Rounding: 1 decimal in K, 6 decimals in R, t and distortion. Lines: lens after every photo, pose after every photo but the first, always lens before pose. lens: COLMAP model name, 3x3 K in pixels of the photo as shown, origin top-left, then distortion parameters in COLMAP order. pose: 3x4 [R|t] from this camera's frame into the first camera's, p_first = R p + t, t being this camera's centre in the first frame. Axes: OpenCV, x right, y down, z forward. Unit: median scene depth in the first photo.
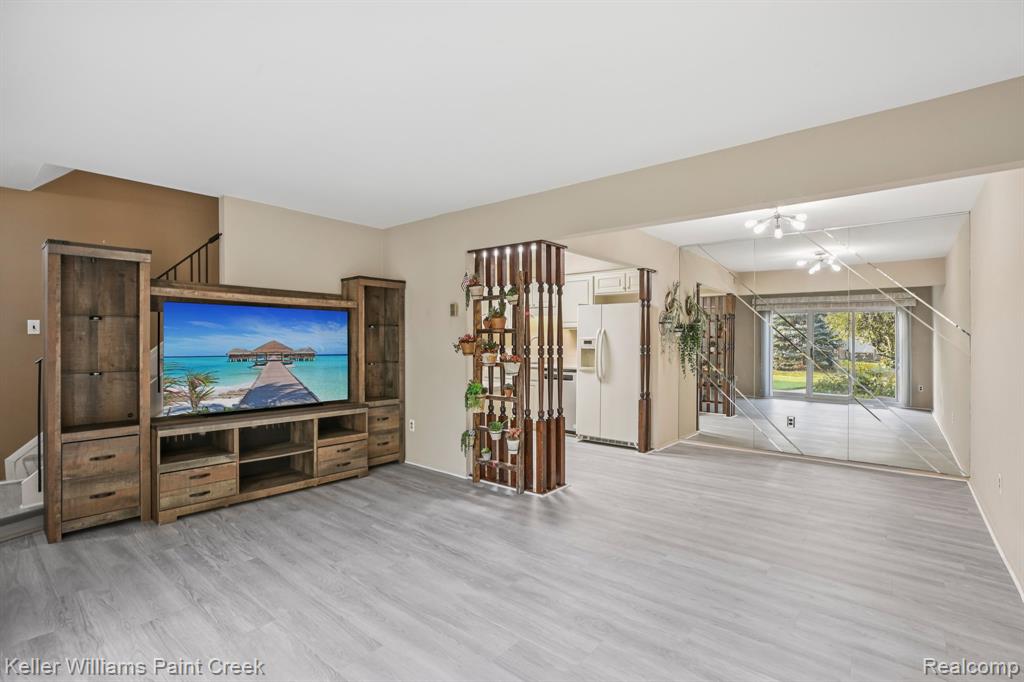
lens RADIAL K [[476.9, 0, 521.3], [0, 476.9, 341.5], [0, 0, 1]] dist [-0.032231, 0.006127]
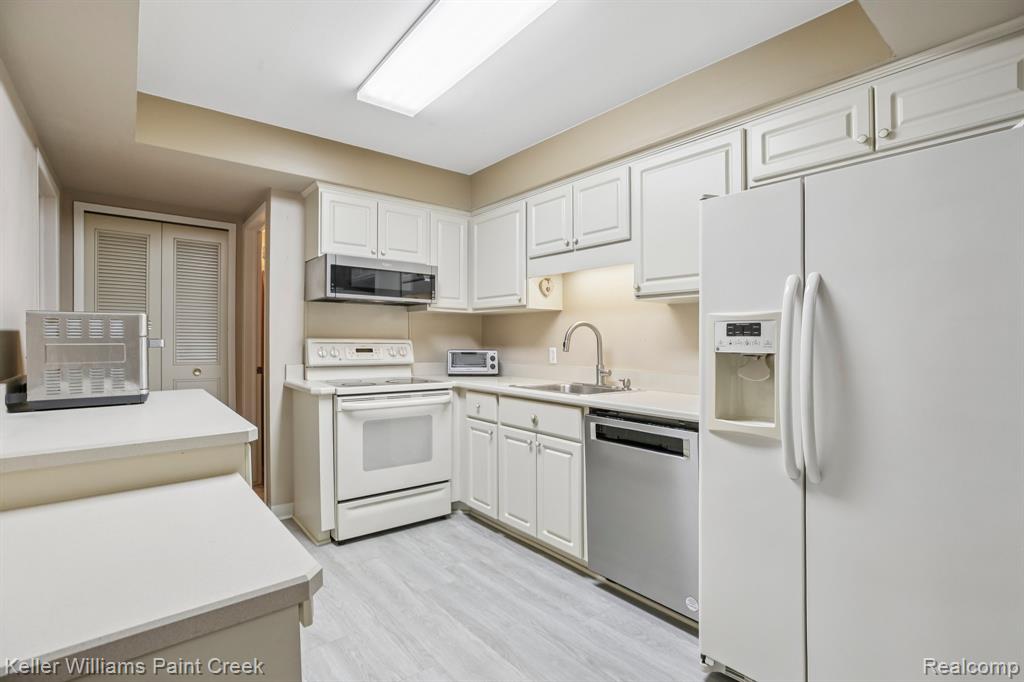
lens RADIAL K [[476.9, 0, 521.8], [0, 476.9, 344.0], [0, 0, 1]] dist [-0.032231, 0.006127]
pose [[0.982919, -0.000627, -0.184035, 0.075397], [0.000327, 0.999999, -0.001663, 0.011432], [0.184036, 0.001575, 0.982918, 0.819028]]
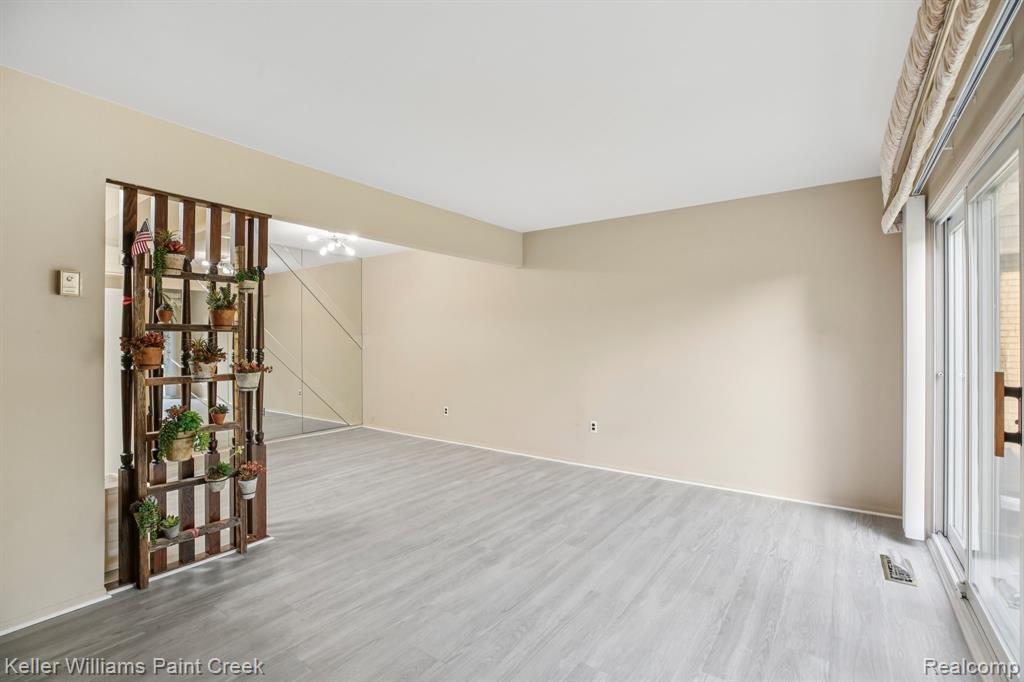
lens RADIAL K [[476.9, 0, 514.4], [0, 476.9, 338.9], [0, 0, 1]] dist [-0.032231, 0.006127]
pose [[-0.064568, -0.007867, 0.997882, -0.570740], [0.002335, 0.999965, 0.008035, -0.009581], [-0.997911, 0.002849, -0.064548, 0.482160]]
